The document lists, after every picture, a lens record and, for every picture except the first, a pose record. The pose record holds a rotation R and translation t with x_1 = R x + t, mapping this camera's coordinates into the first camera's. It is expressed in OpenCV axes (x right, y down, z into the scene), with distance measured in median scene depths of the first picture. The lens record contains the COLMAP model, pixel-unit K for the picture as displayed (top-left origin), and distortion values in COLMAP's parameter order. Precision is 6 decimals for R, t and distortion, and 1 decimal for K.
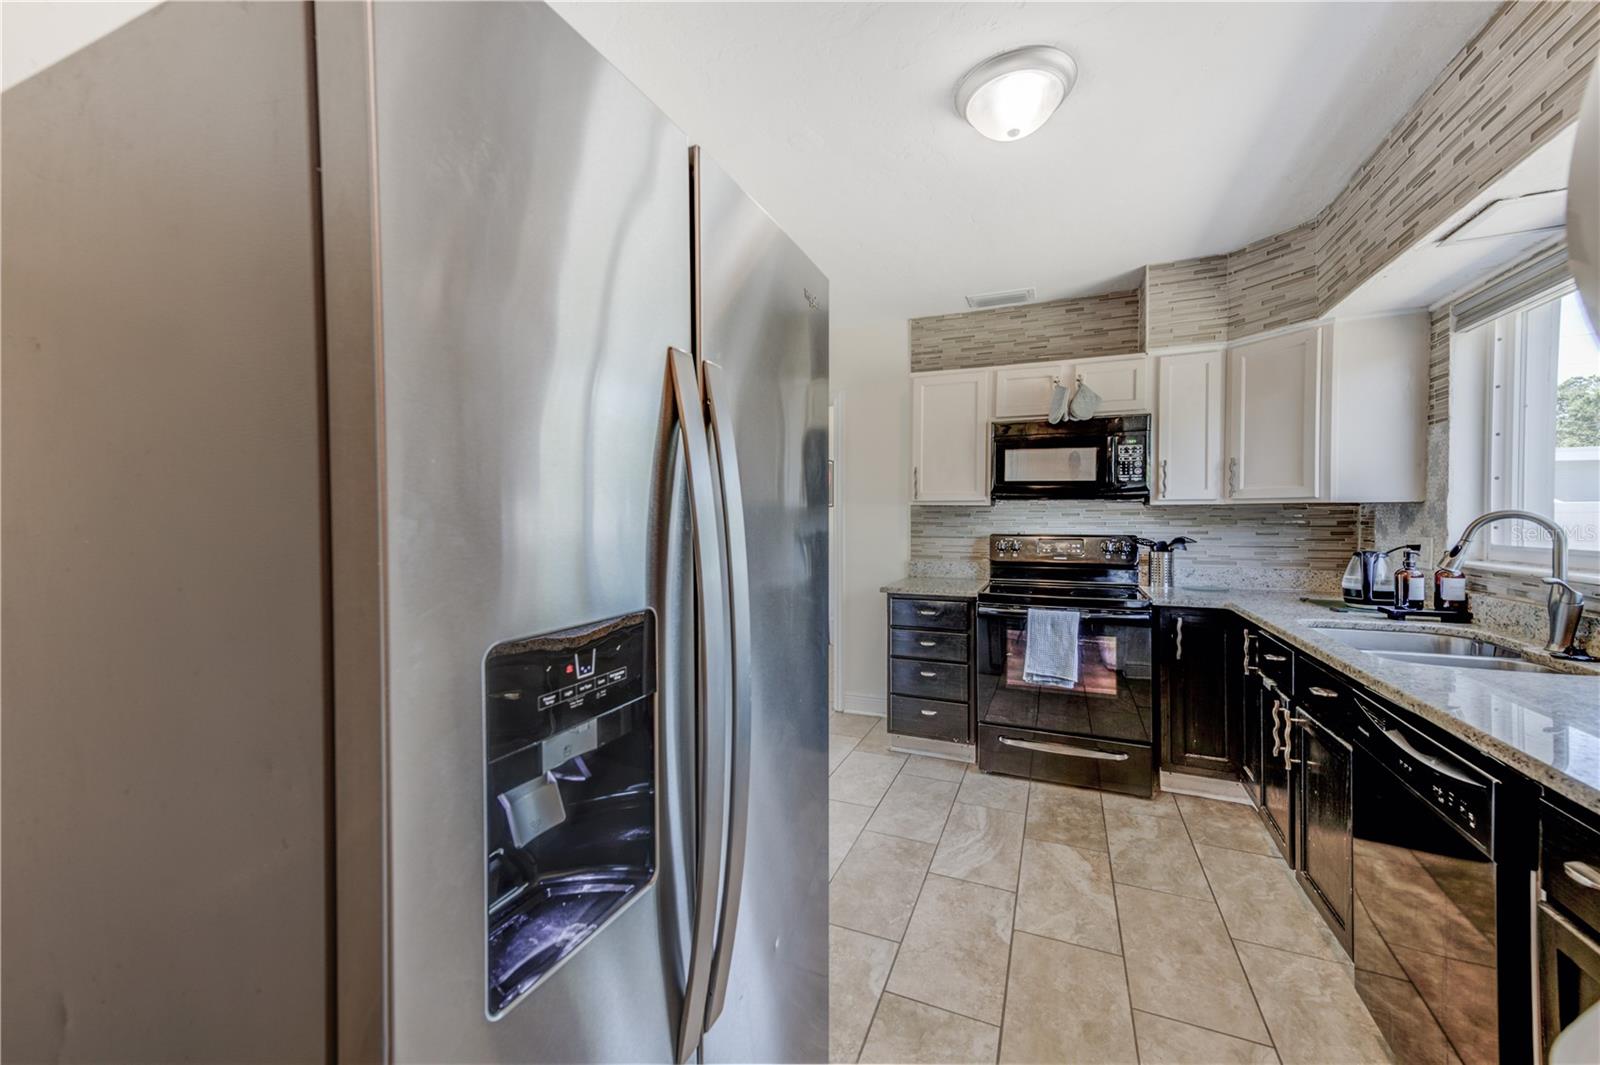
lens RADIAL K [[626.2, 0, 792.4], [0, 626.2, 523.6], [0, 0, 1]] dist [0.023631, -0.000688]
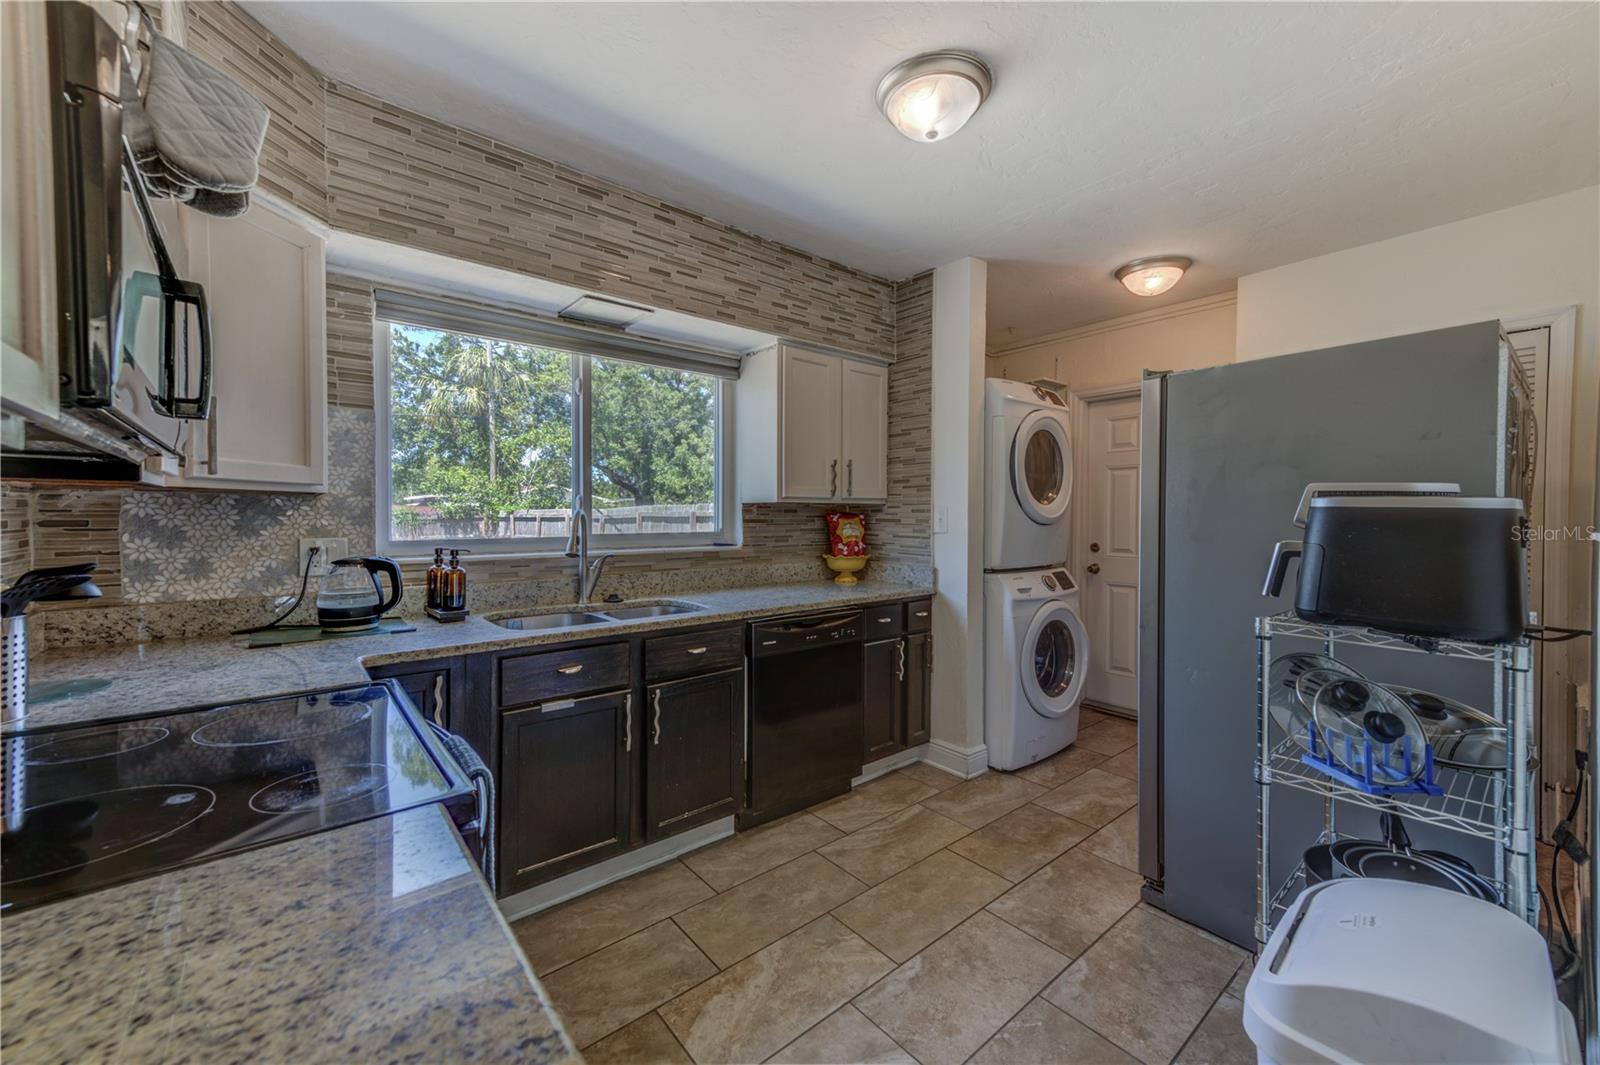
lens RADIAL K [[626.2, 0, 811.2], [0, 626.2, 519.6], [0, 0, 1]] dist [0.023631, -0.000688]
pose [[-0.900255, 0.003204, 0.435352, 0.051436], [0.009641, 0.999874, 0.012580, -0.006998], [-0.435257, 0.015522, -0.900173, 1.447053]]
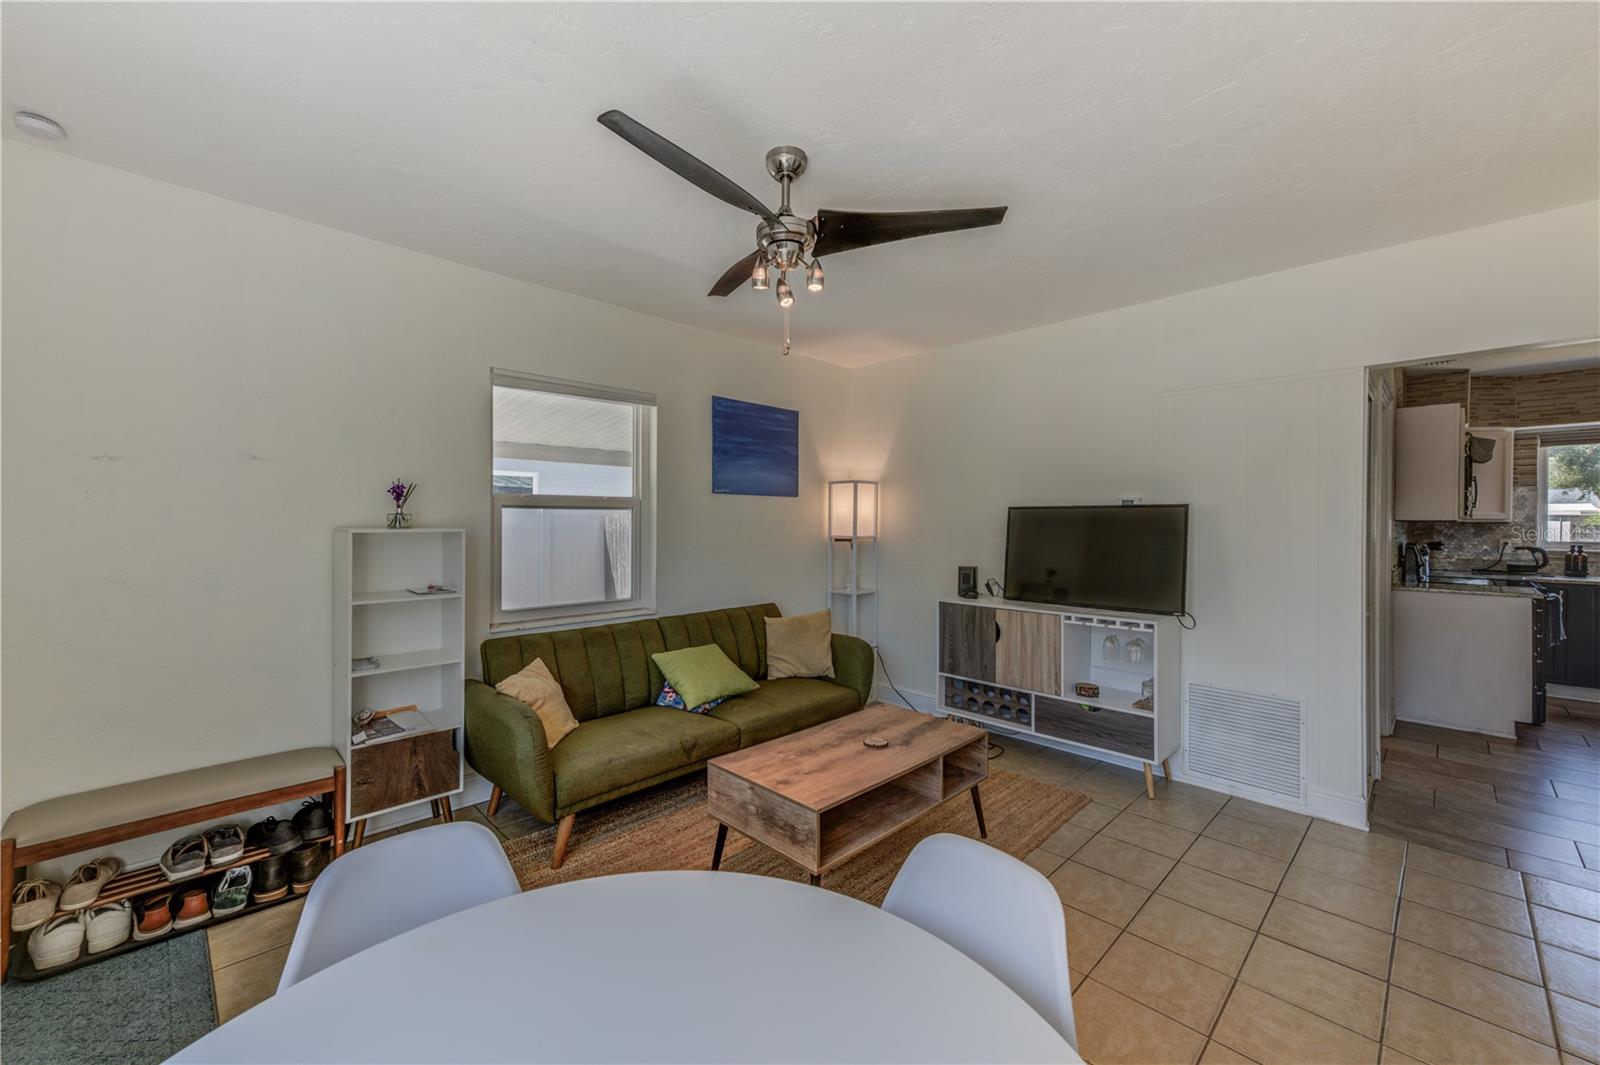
lens RADIAL K [[626.2, 0, 803.0], [0, 626.2, 528.7], [0, 0, 1]] dist [0.023631, -0.000688]
pose [[0.362929, -0.001614, 0.931815, -1.852899], [0.005022, 0.999987, -0.000224, -0.023827], [-0.931803, 0.004761, 0.362933, 2.388646]]
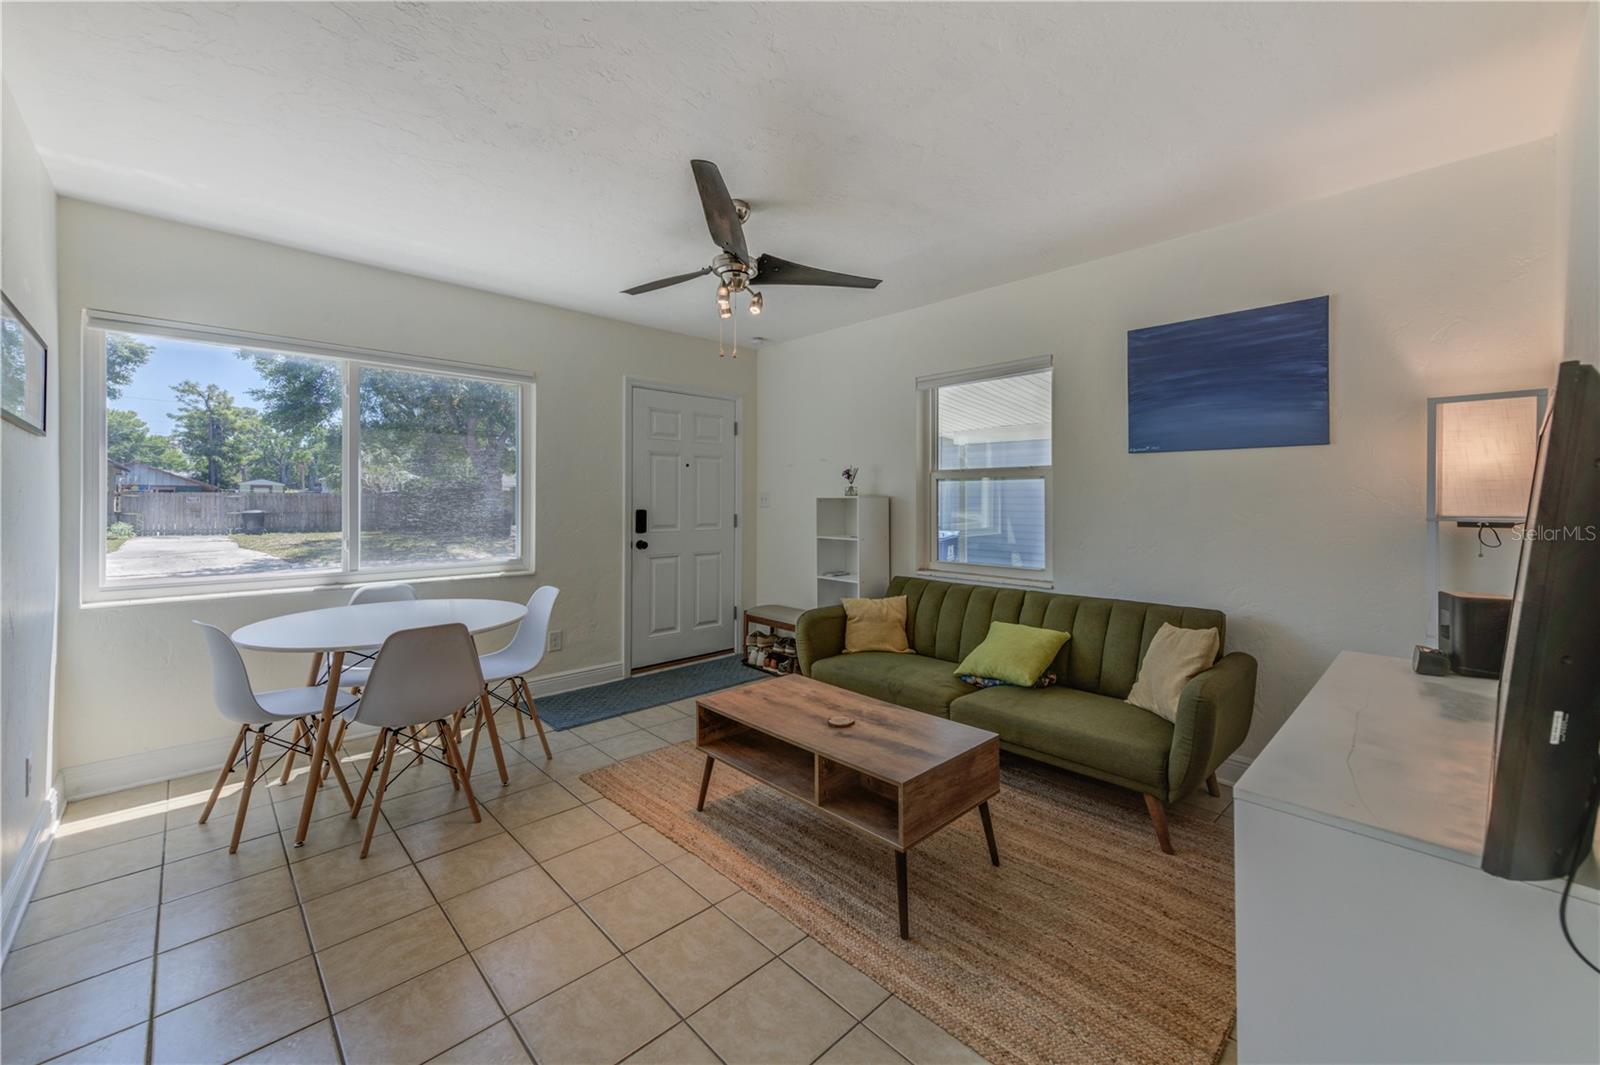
lens RADIAL K [[626.2, 0, 807.0], [0, 626.2, 496.0], [0, 0, 1]] dist [0.023631, -0.000688]
pose [[0.928569, 0.008084, -0.371073, -0.617138], [-0.013573, 0.999834, -0.012183, -0.005779], [0.370913, 0.016349, 0.928524, 1.774558]]
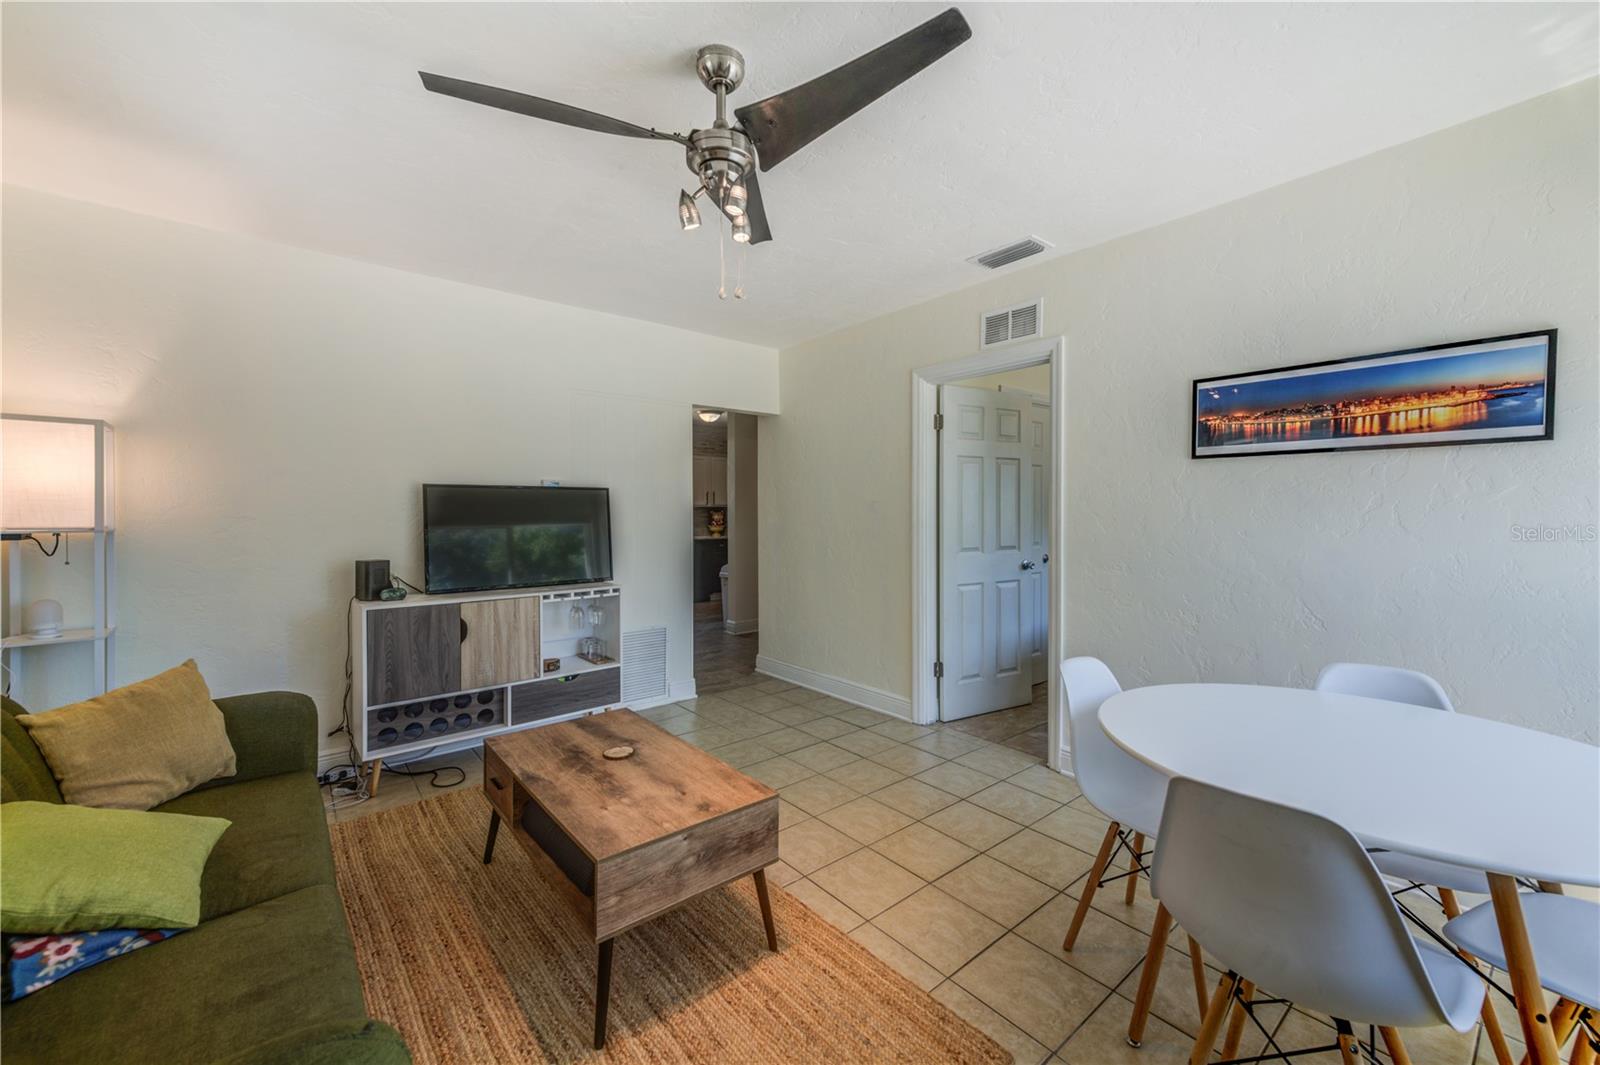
lens RADIAL K [[626.2, 0, 791.2], [0, 626.2, 507.7], [0, 0, 1]] dist [0.023631, -0.000688]
pose [[-0.891360, 0.010054, 0.453185, -1.496960], [0.012502, 0.999919, 0.002406, -0.020584], [-0.453124, 0.007810, -0.891413, 3.284816]]
